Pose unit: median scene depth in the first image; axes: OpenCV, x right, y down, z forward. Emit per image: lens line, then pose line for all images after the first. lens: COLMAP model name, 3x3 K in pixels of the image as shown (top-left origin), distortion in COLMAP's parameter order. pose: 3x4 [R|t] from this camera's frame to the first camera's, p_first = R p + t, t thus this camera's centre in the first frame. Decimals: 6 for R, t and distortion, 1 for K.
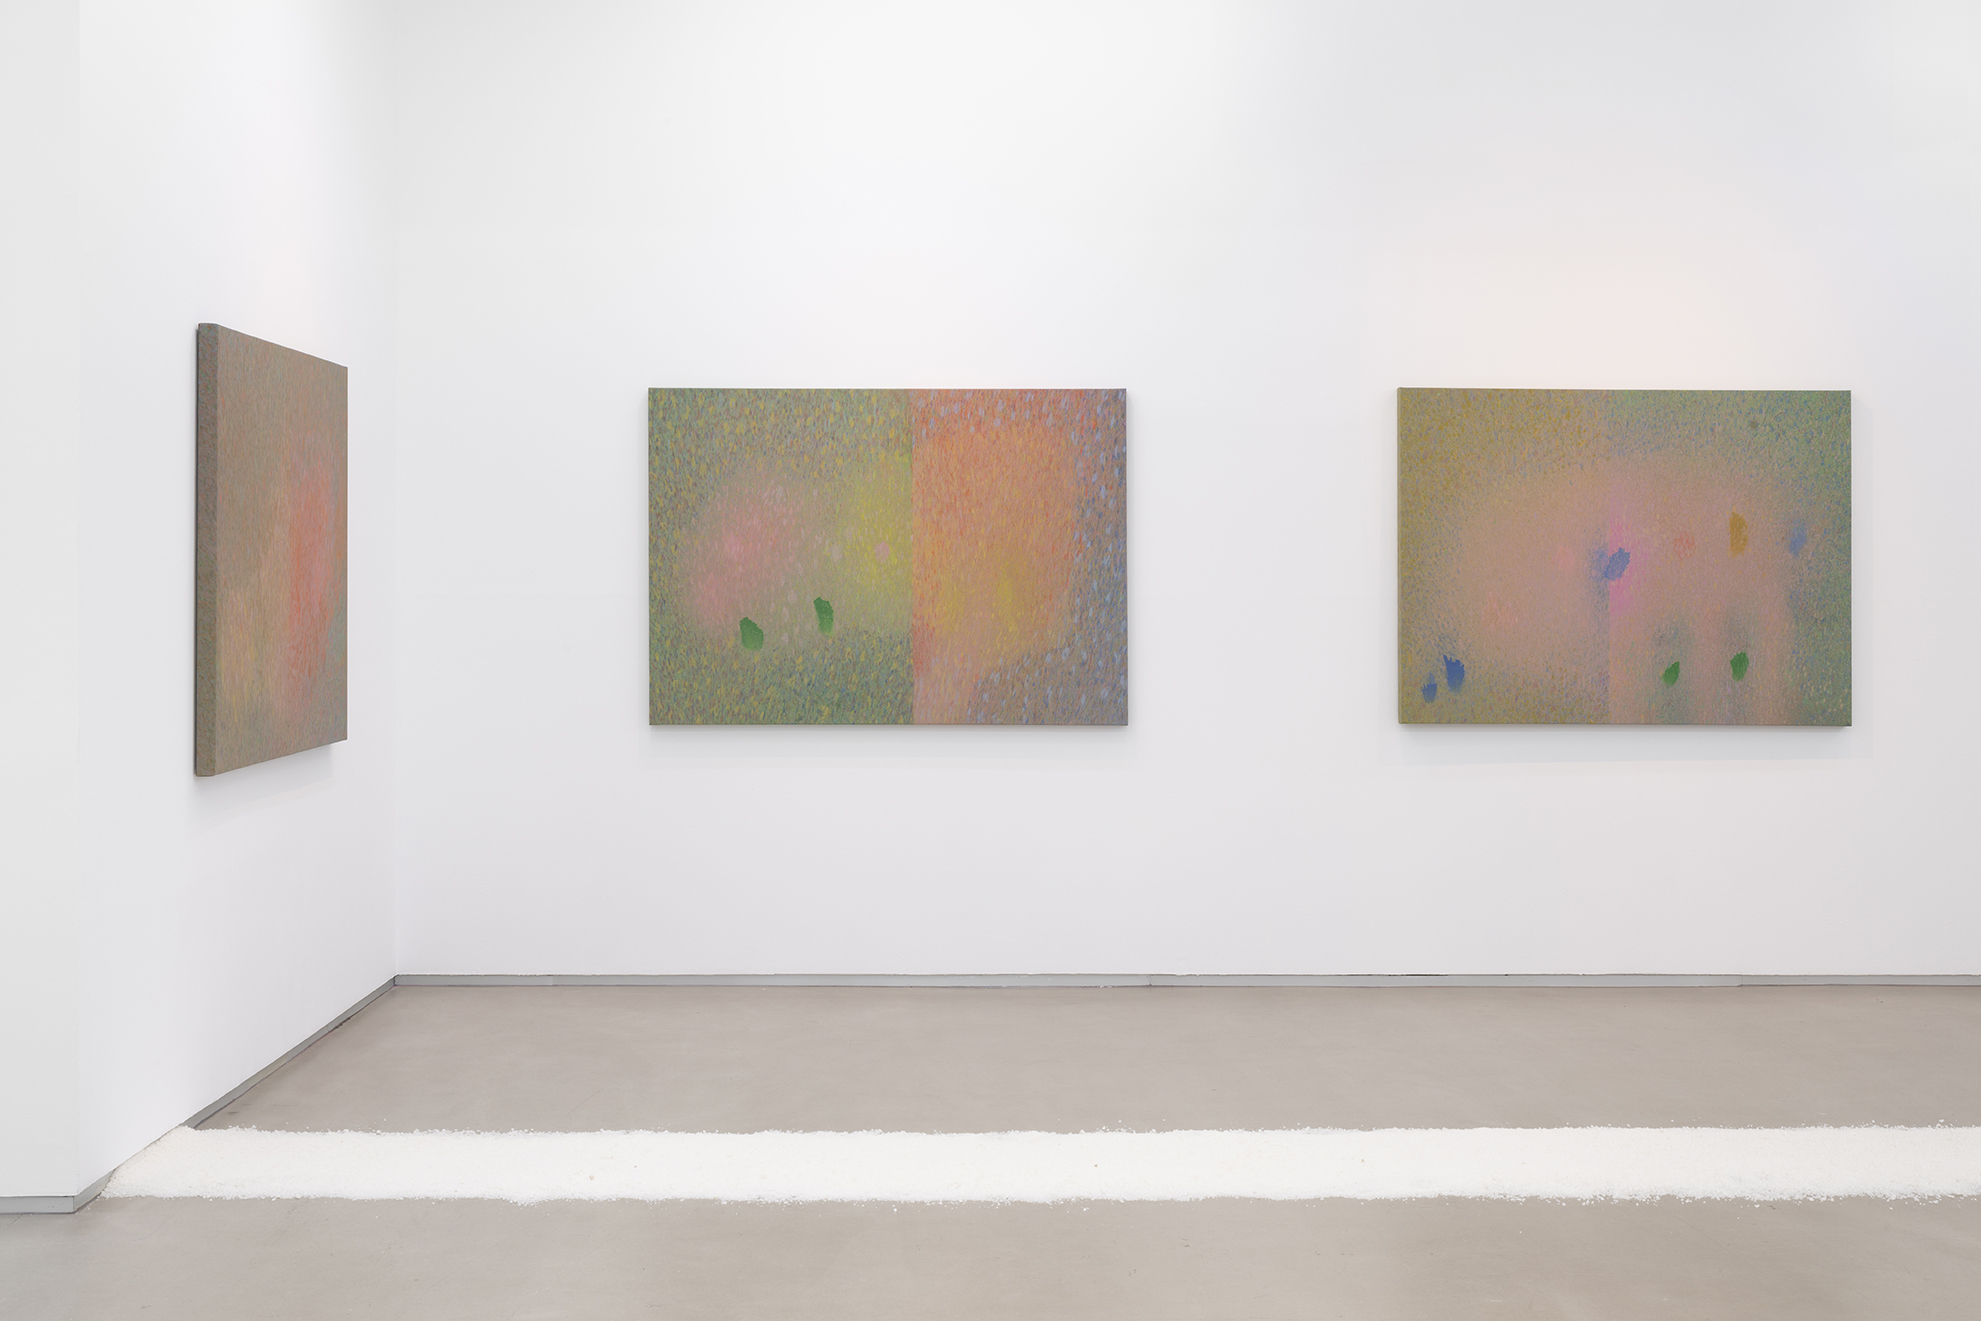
lens RADIAL K [[2543.3, 0, 879.9], [0, 2543.3, 465.2], [0, 0, 1]] dist [-0.017303, 0.000000]
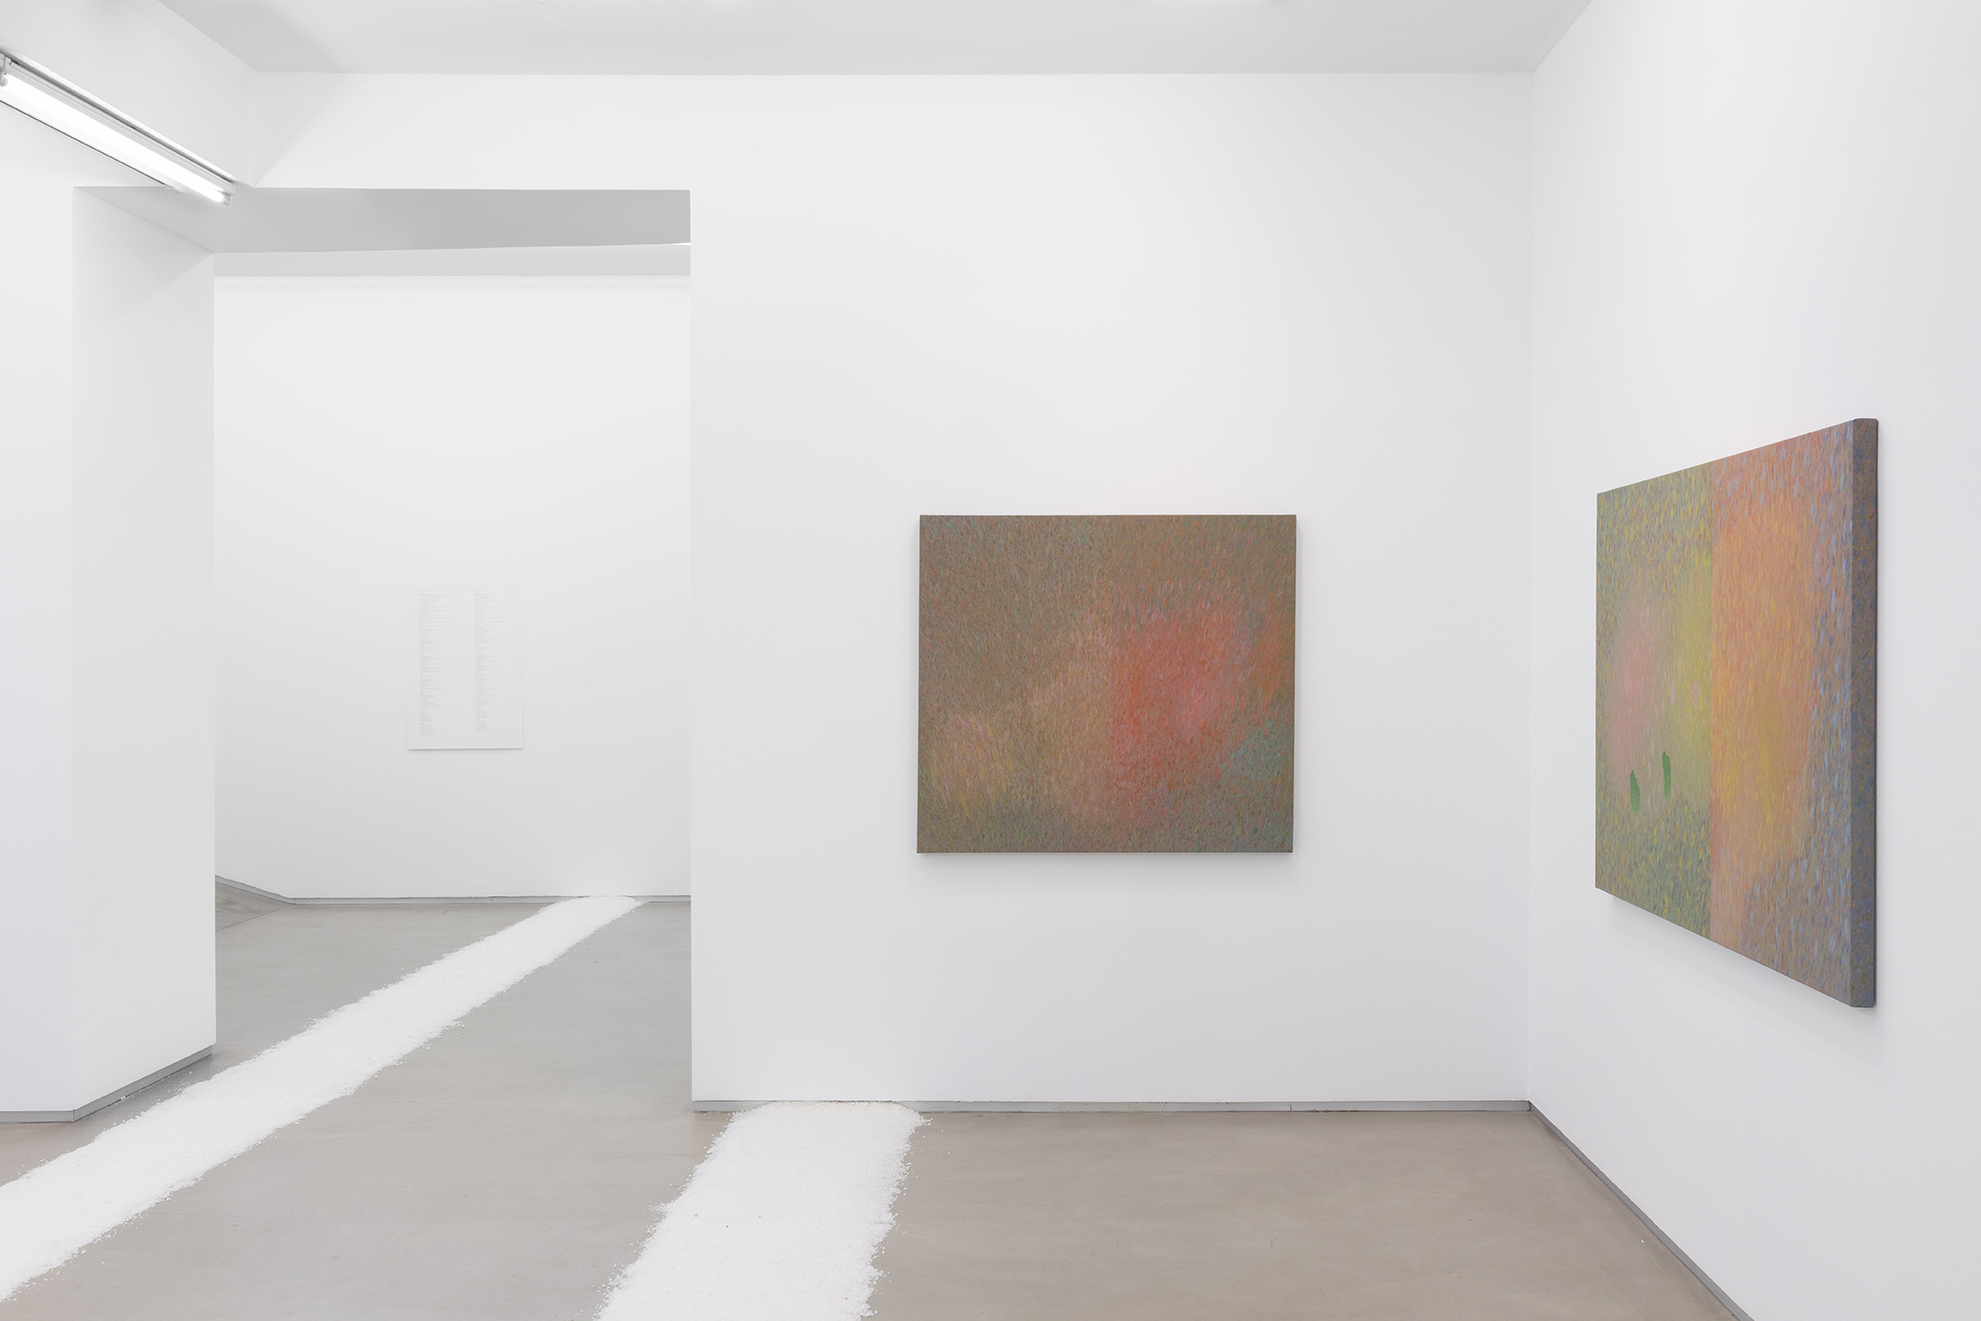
lens RADIAL K [[1692.2, 0, 1009.1], [0, 1692.2, 642.8], [0, 0, 1]] dist [-0.003054, 0.008135]
pose [[0.043301, -0.001421, -0.999061, 0.470114], [0.024400, 0.999702, -0.000364, 0.015547], [0.998764, -0.024361, 0.043323, 0.792250]]
